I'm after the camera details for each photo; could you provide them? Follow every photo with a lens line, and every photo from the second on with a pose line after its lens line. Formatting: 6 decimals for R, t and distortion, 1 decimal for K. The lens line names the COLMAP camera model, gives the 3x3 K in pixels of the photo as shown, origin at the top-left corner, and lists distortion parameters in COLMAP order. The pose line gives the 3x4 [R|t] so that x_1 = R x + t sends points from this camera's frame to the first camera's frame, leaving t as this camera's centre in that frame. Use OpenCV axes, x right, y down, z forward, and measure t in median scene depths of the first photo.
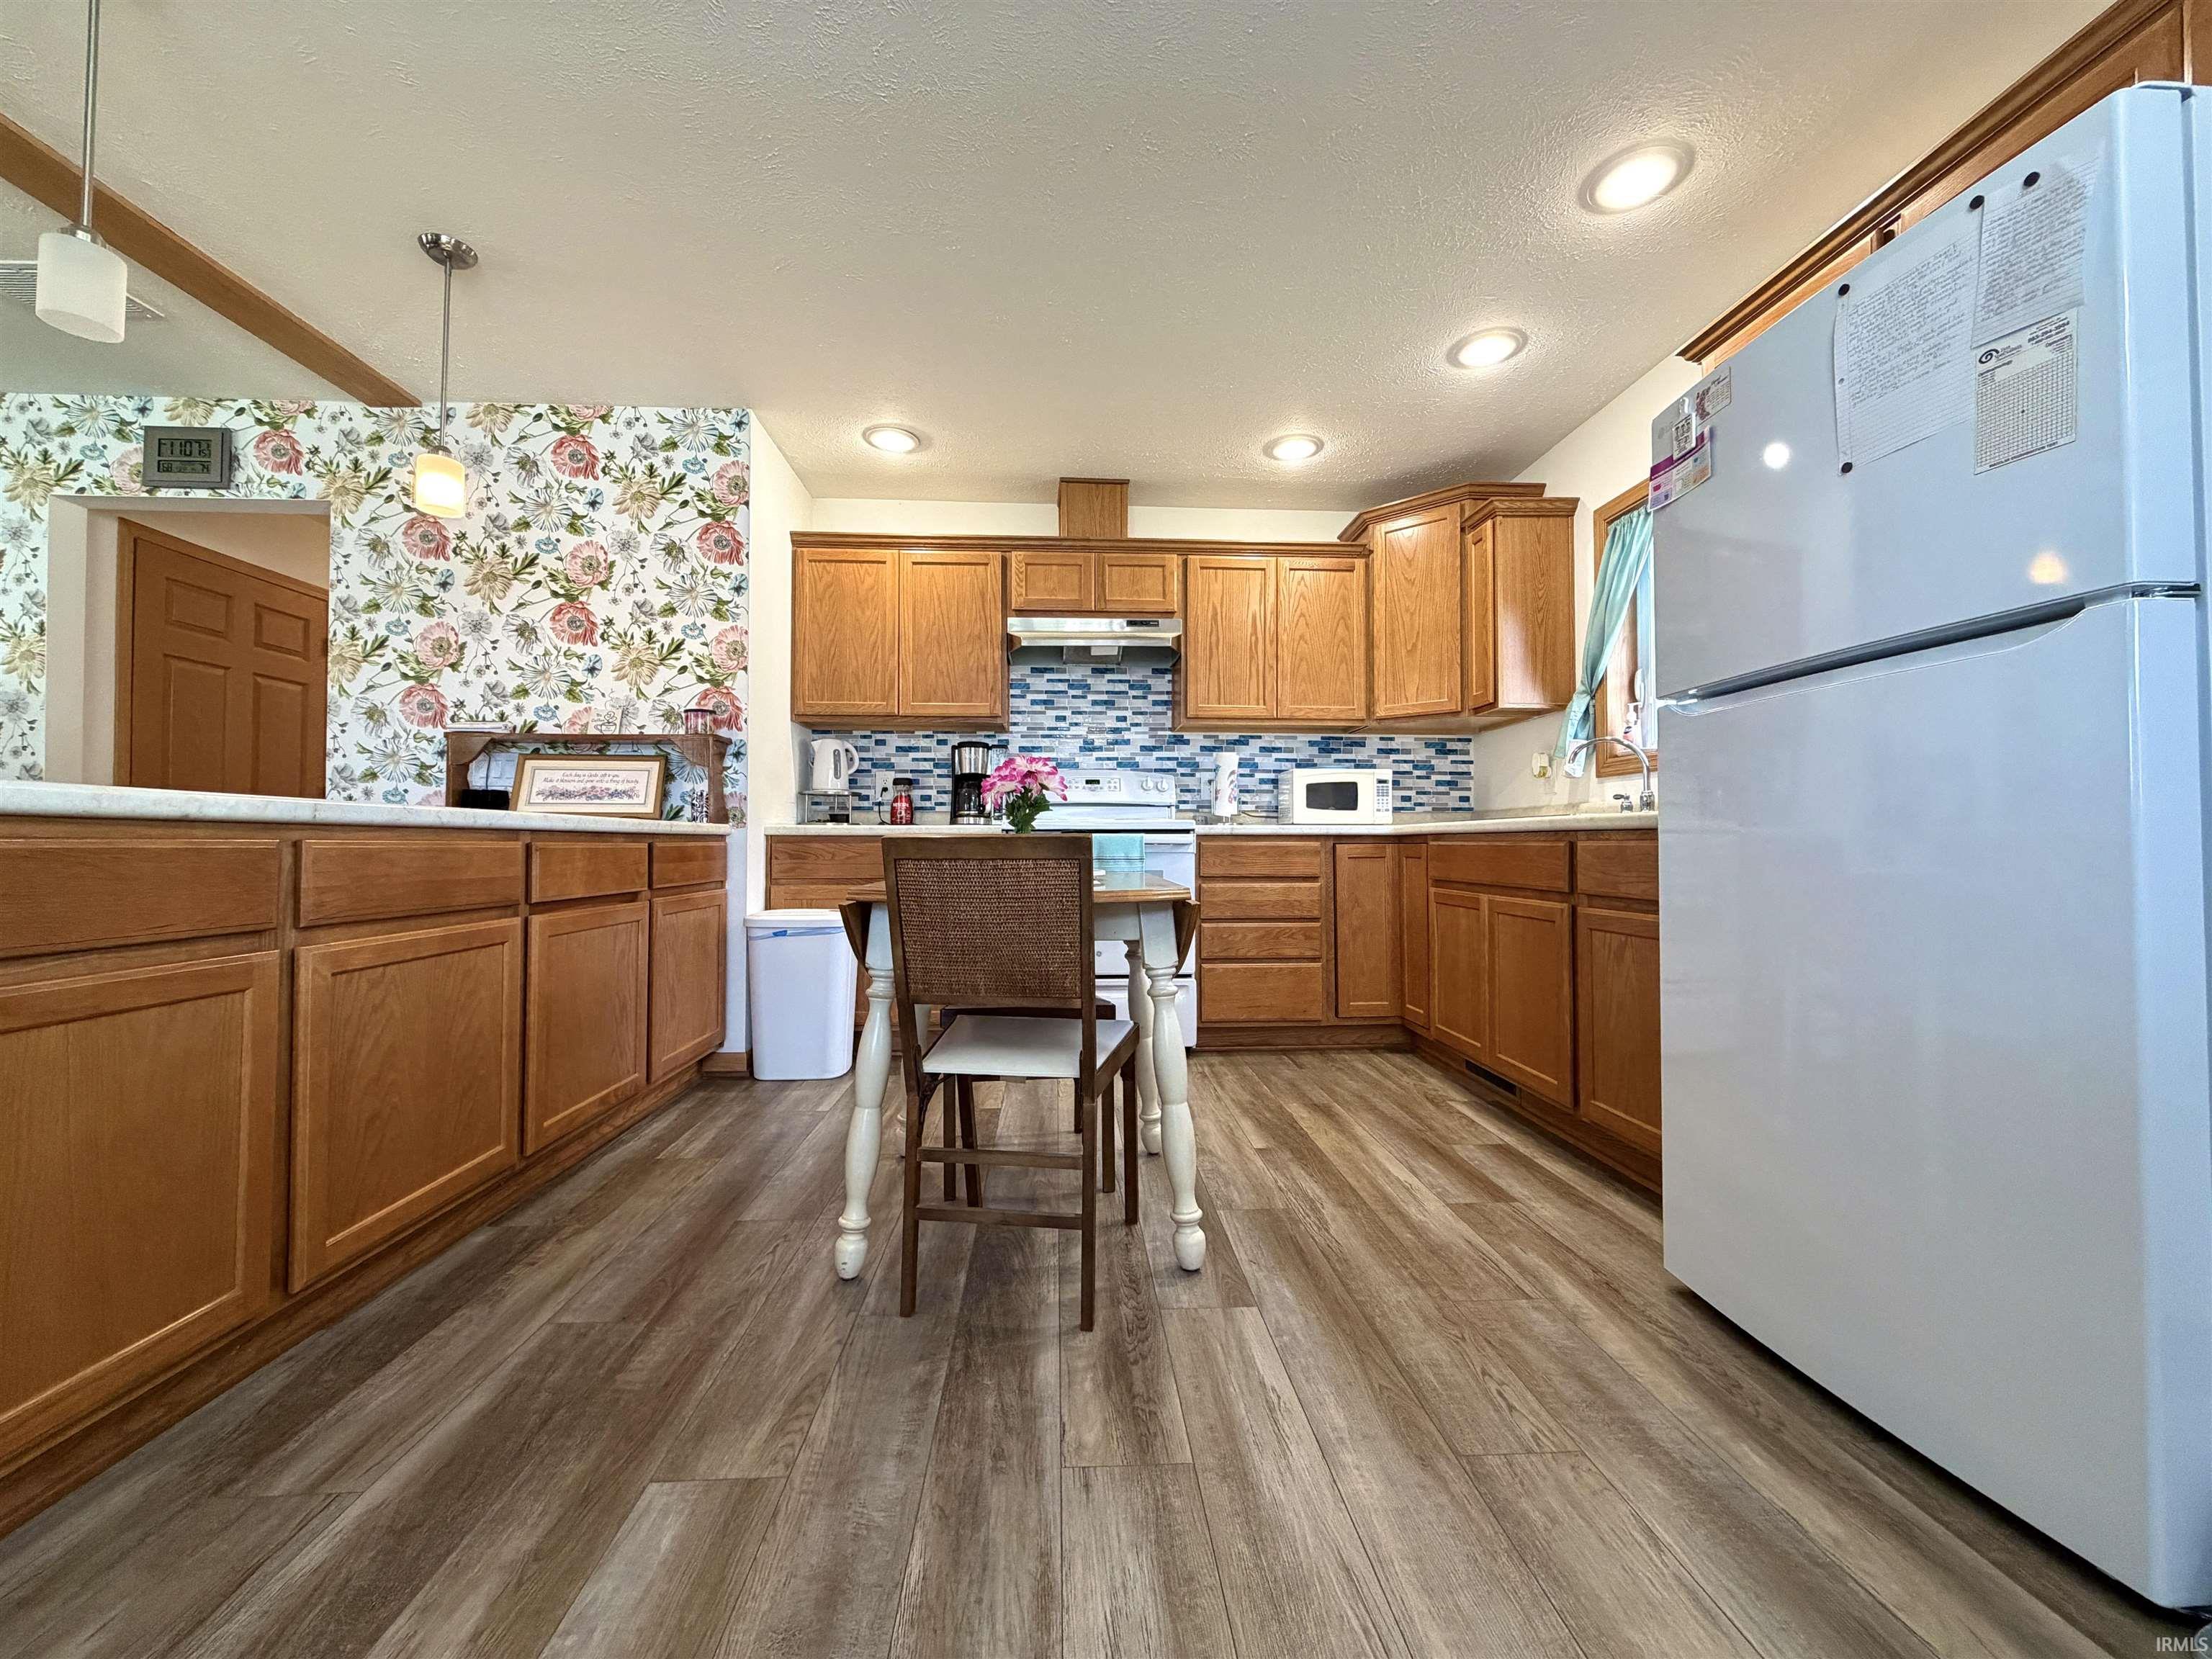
lens RADIAL K [[877.3, 0, 1099.4], [0, 877.3, 825.2], [0, 0, 1]] dist [0.001268, -0.000314]
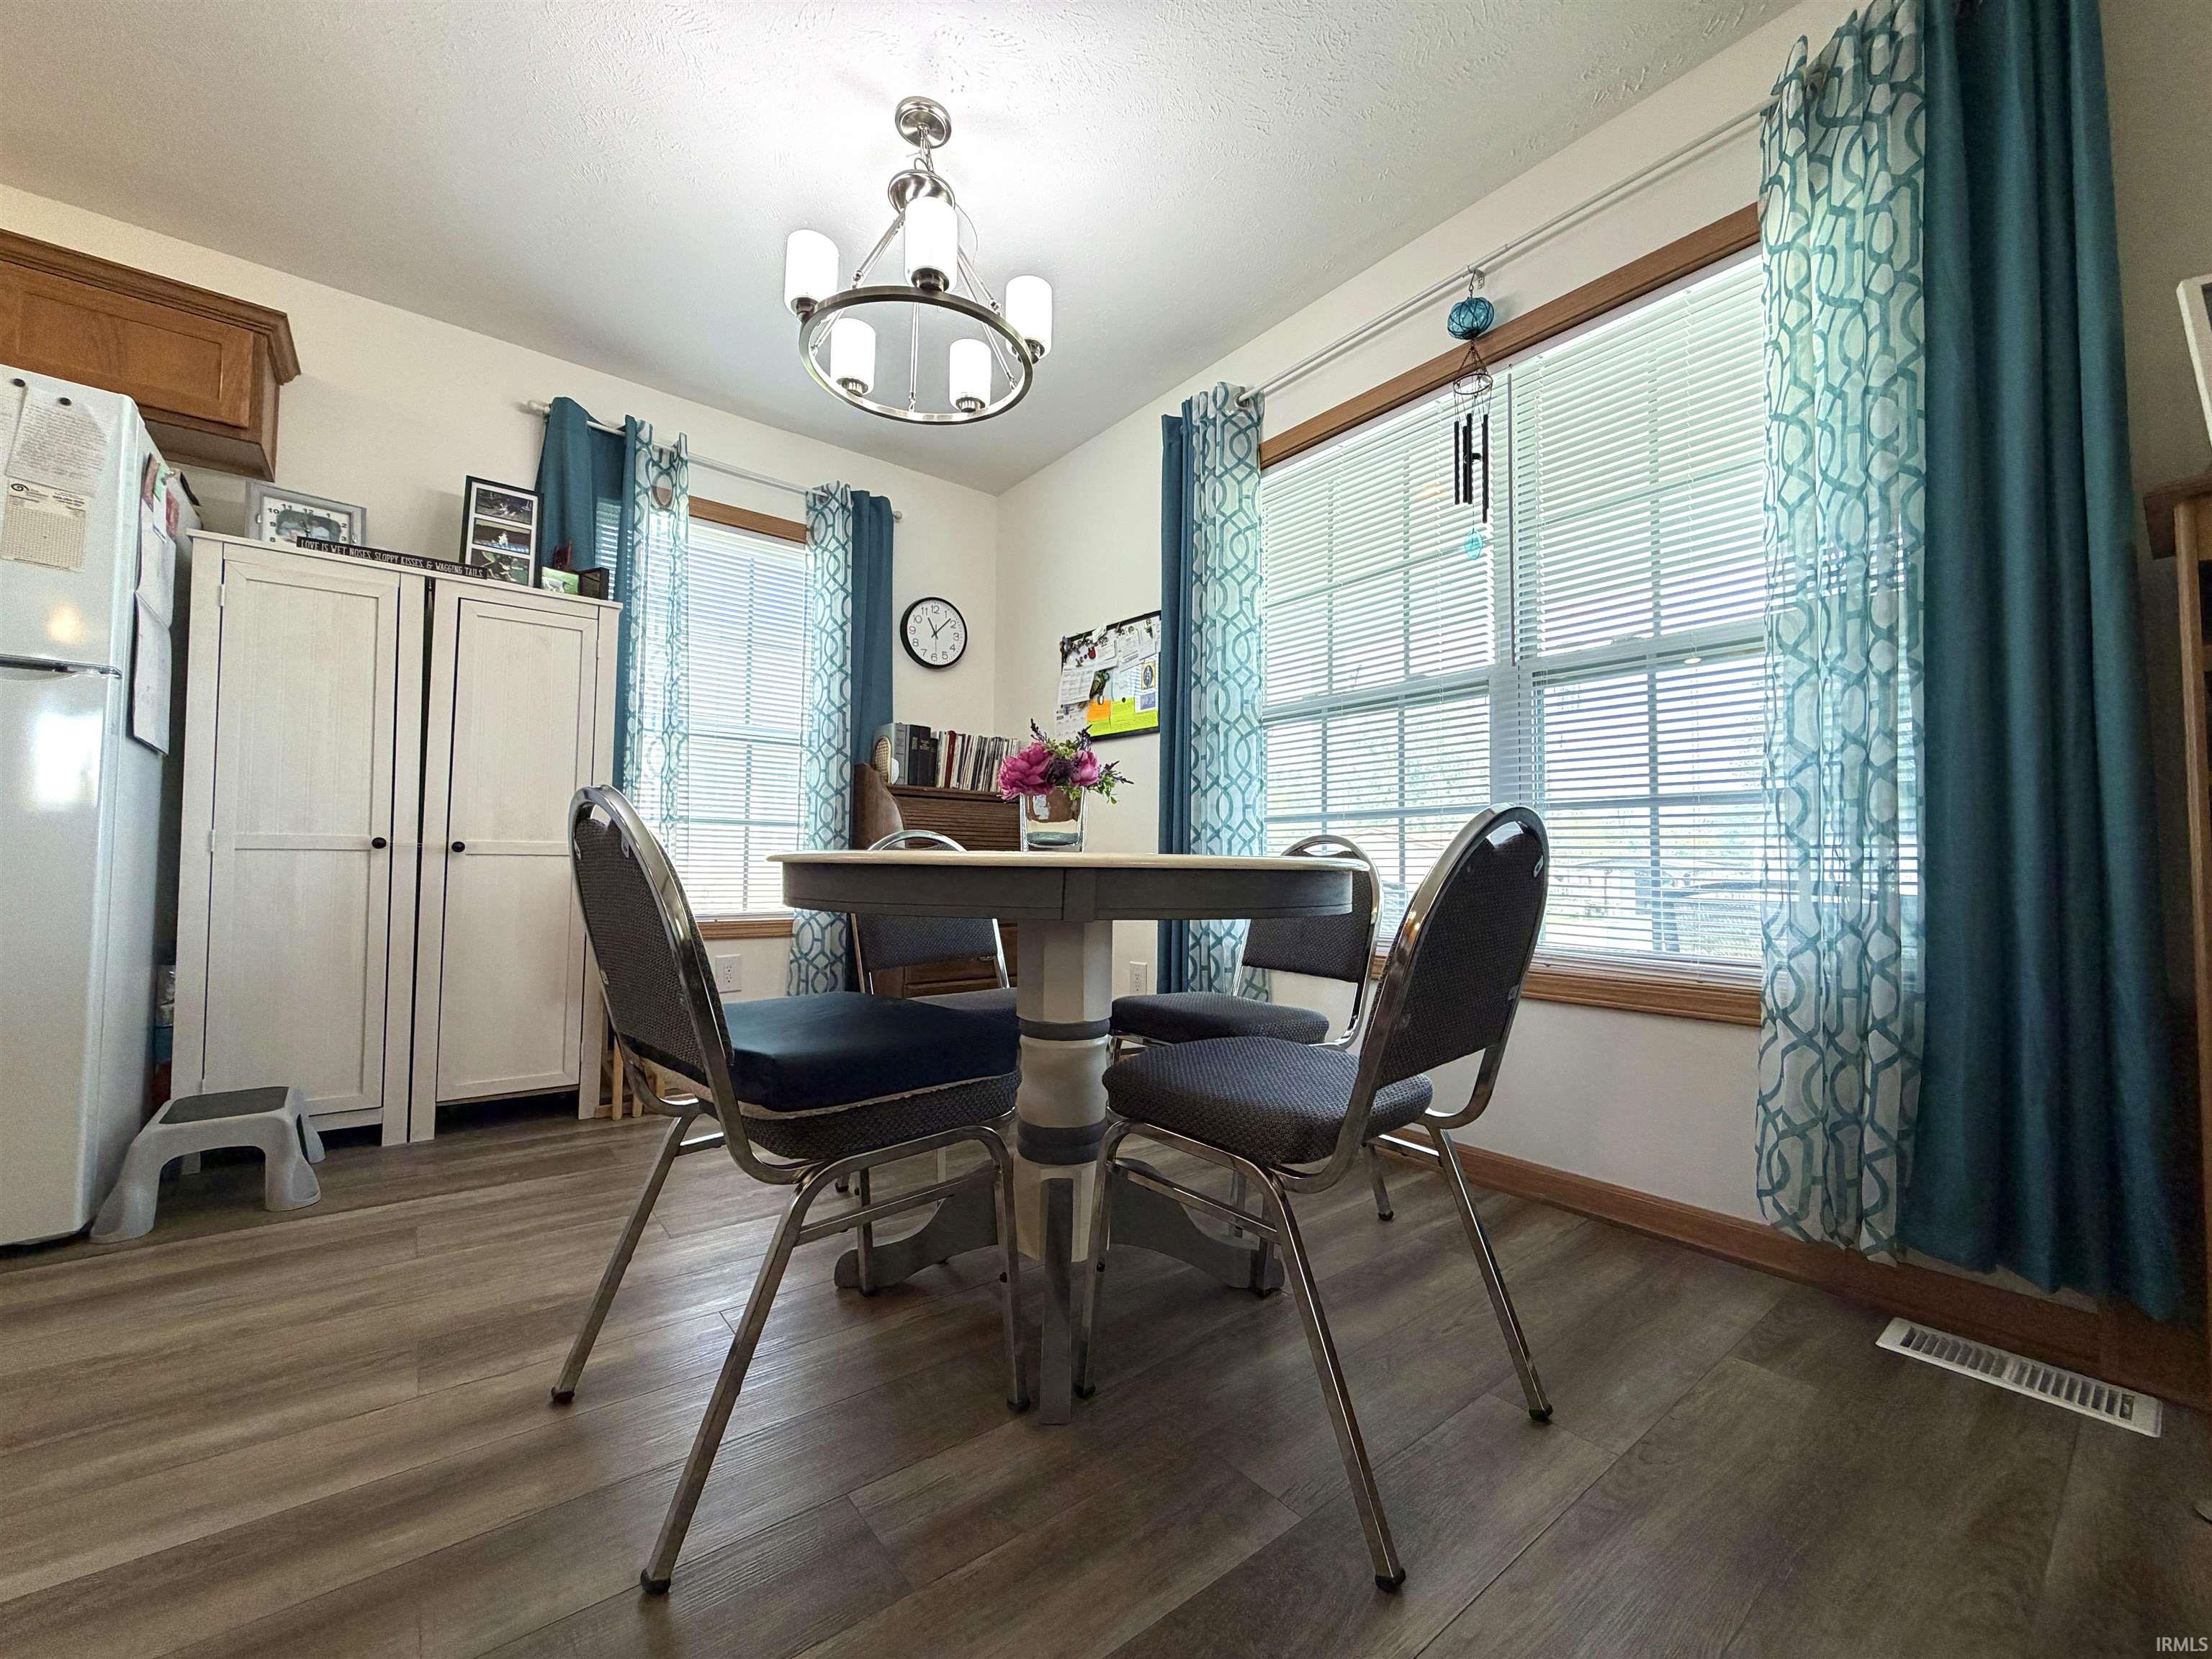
lens RADIAL K [[877.3, 0, 1103.5], [0, 877.3, 826.2], [0, 0, 1]] dist [0.001268, -0.000314]
pose [[-0.579998, 0.034422, 0.813891, -0.408293], [-0.028152, 0.997663, -0.062256, 0.029929], [-0.814132, -0.059021, -0.577673, 0.097973]]
